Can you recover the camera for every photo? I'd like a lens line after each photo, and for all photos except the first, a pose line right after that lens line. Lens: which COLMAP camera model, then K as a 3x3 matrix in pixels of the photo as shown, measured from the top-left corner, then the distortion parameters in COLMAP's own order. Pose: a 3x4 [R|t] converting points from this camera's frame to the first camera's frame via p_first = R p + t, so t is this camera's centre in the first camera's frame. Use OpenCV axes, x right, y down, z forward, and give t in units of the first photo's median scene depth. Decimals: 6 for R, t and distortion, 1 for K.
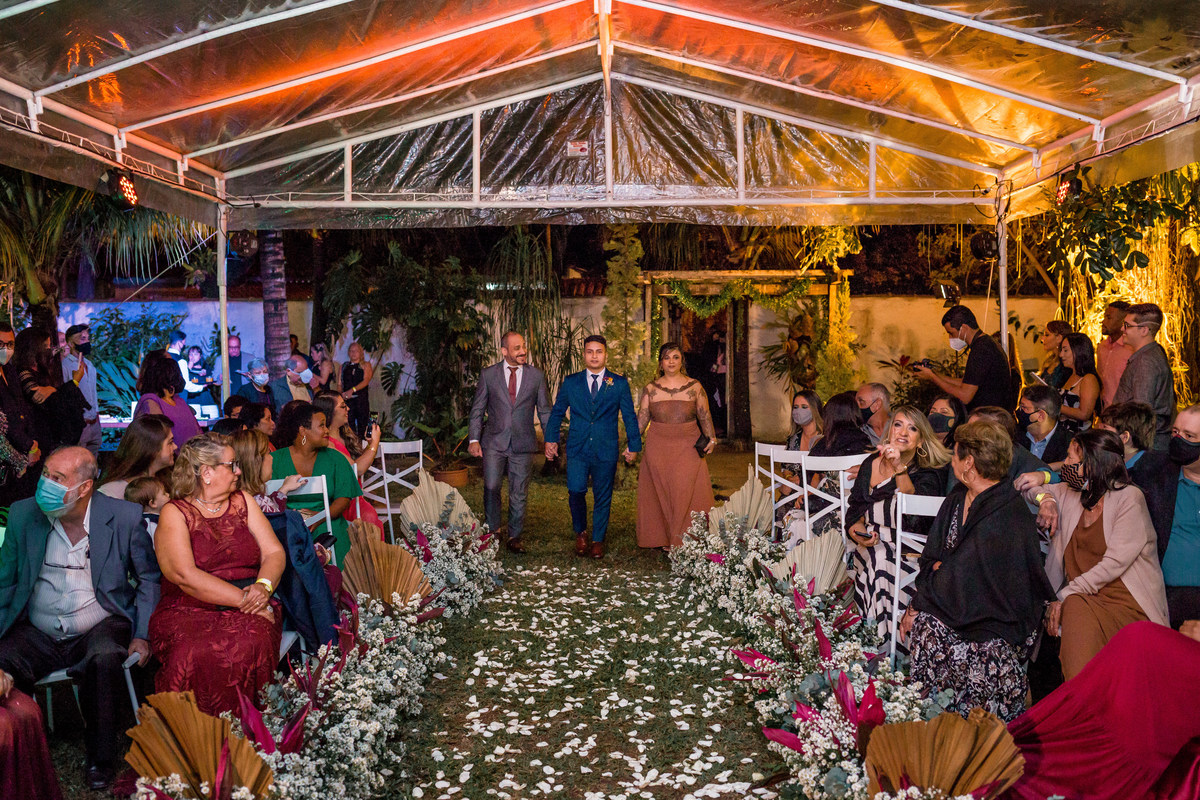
lens RADIAL K [[1207.8, 0, 589.0], [0, 1207.8, 423.8], [0, 0, 1]] dist [-0.057299, 0.000000]
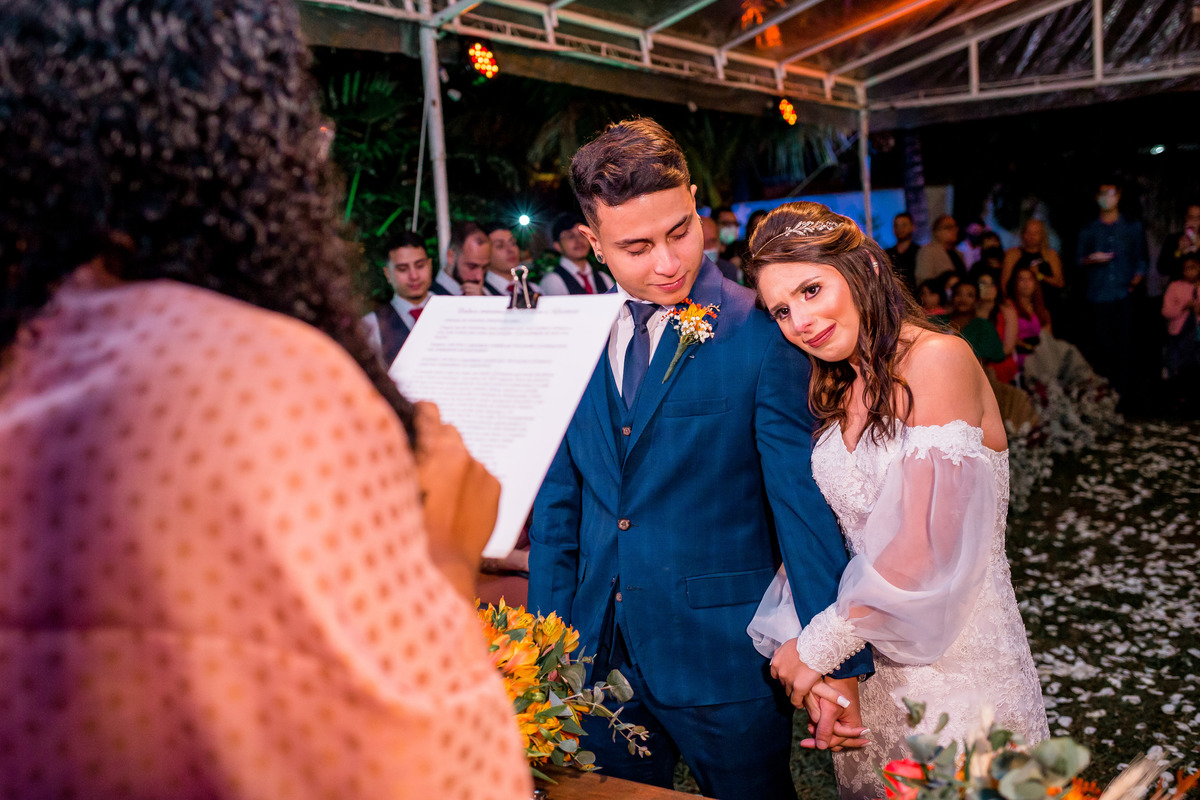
lens RADIAL K [[1207.8, 0, 595.4], [0, 1207.8, 400.3], [0, 0, 1]] dist [-0.057299, 0.000000]
pose [[0.866938, -0.003390, -0.498405, 0.046027], [0.040643, 0.997127, 0.063913, 0.011477], [0.496756, -0.075665, 0.864585, -0.148963]]
